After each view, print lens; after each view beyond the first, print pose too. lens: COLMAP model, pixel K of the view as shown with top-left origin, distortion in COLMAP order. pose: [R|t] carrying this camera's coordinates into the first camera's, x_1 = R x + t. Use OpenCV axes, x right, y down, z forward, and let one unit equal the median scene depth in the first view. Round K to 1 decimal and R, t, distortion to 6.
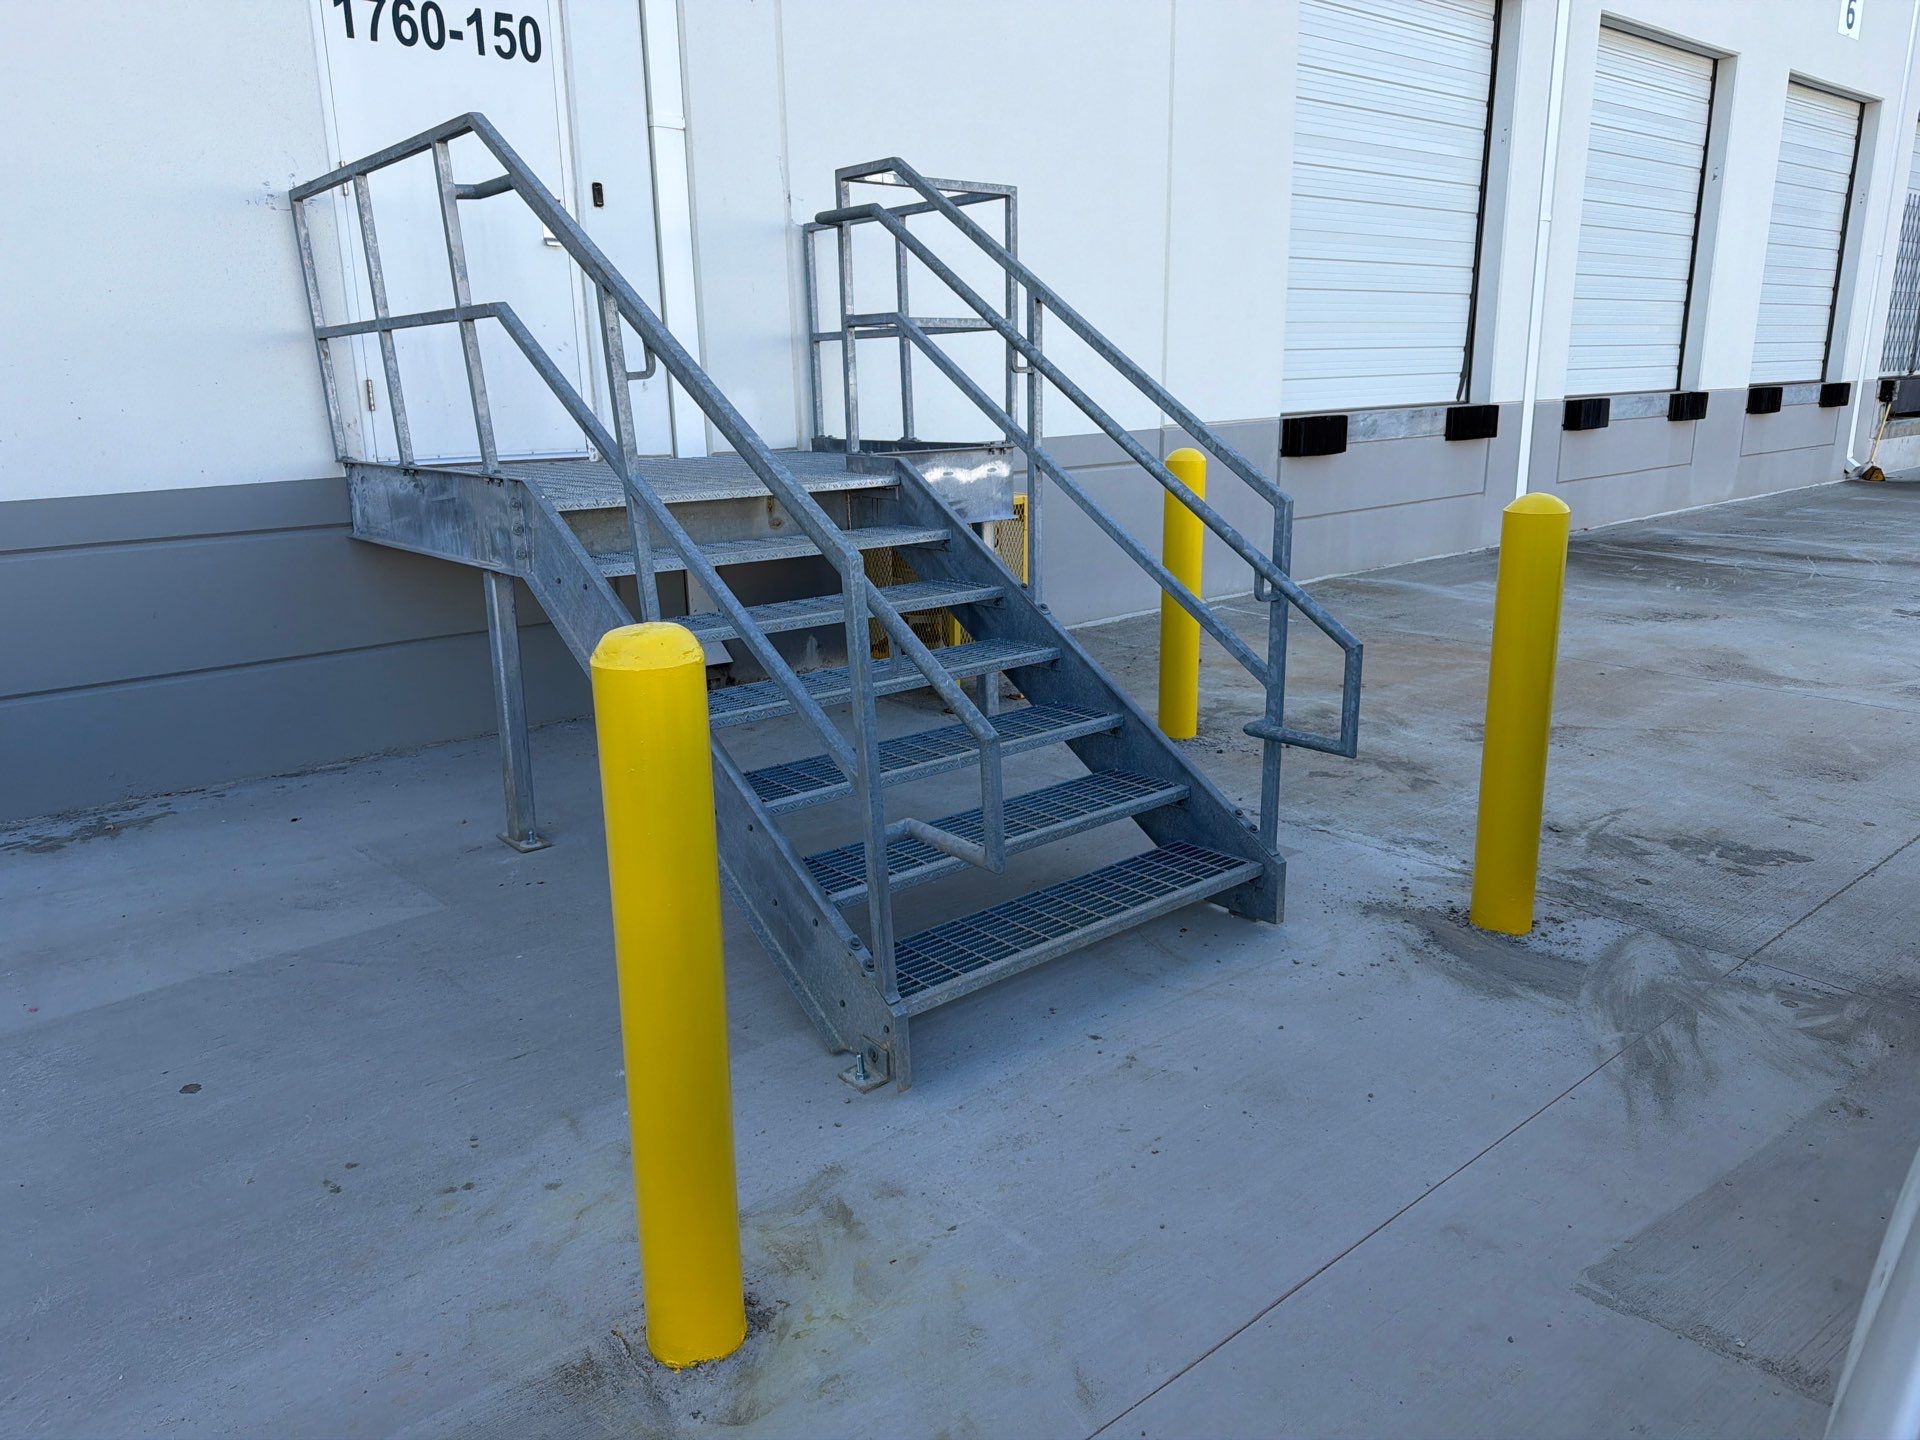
lens RADIAL K [[1348.0, 0, 960.0], [0, 1348.0, 720.0], [0, 0, 1]] dist [0.021504, -0.023886]
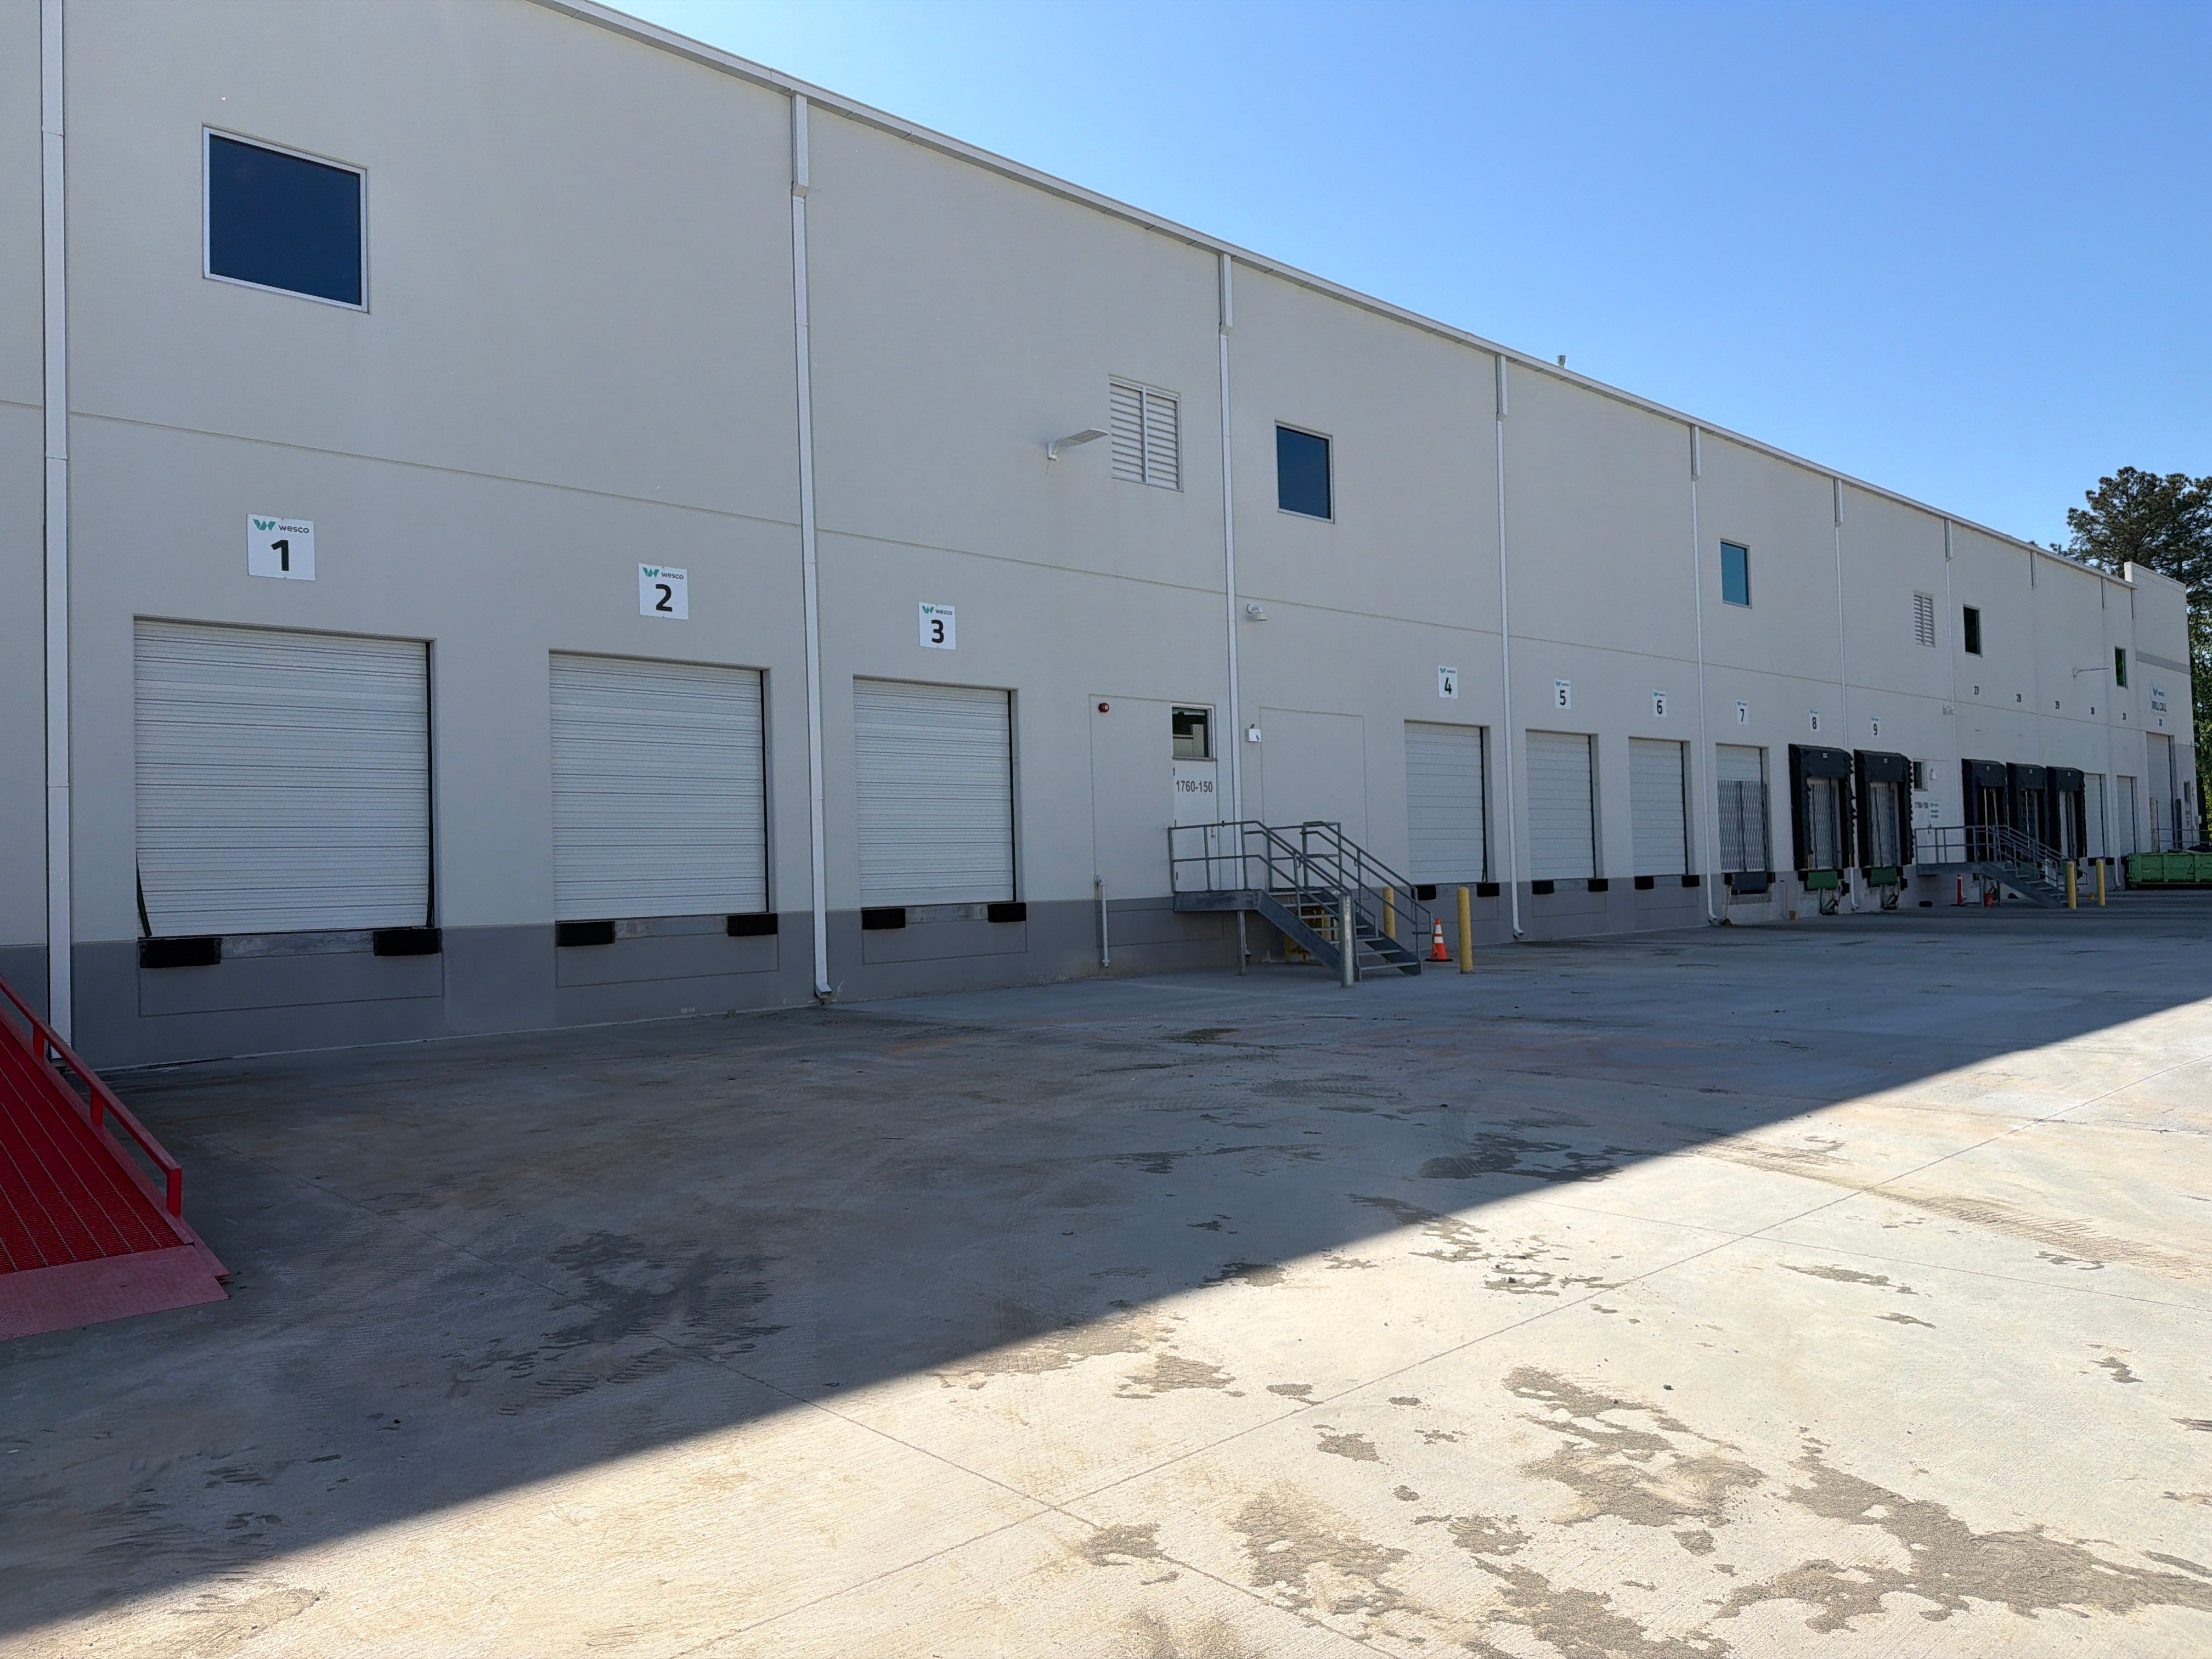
lens RADIAL K [[1553.0, 0, 1106.0], [0, 1553.0, 829.5], [0, 0, 1]] dist [0.021504, -0.023886]
pose [[0.999085, -0.014389, 0.040280, -0.870479], [0.025448, 0.956875, -0.289383, 0.972647], [-0.034379, 0.290144, 0.956365, -3.493732]]
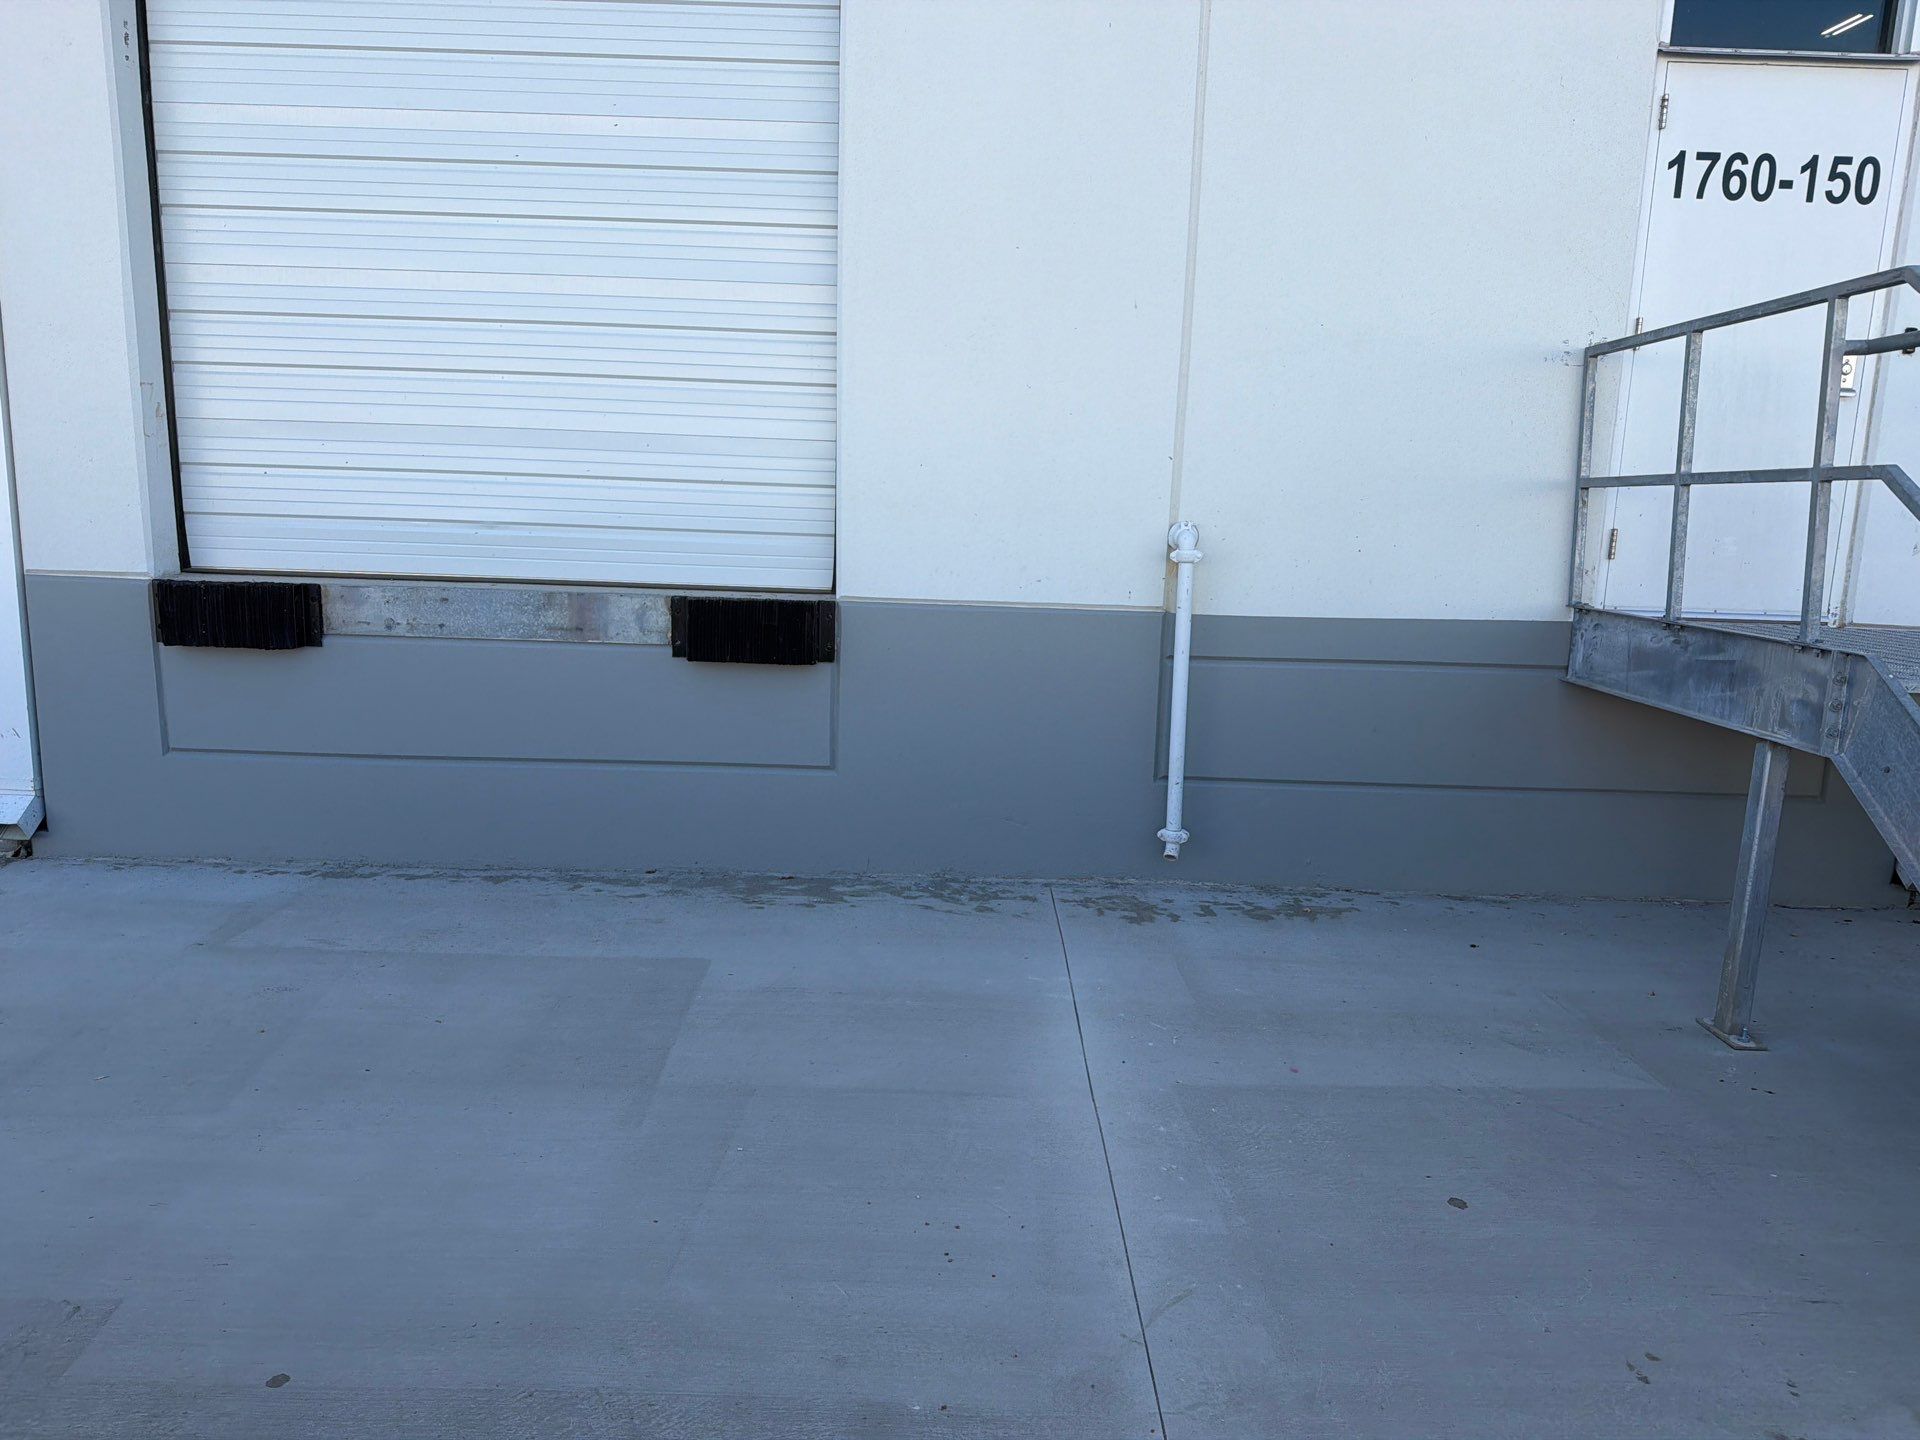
lens RADIAL K [[1345.1, 0, 960.0], [0, 1345.1, 720.0], [0, 0, 1]] dist [0.034036, -0.027319]
pose [[0.764309, 0.149723, -0.627228, -0.167397], [-0.206919, 0.978181, -0.018643, 0.005872], [0.610751, 0.144034, 0.778612, -0.057816]]
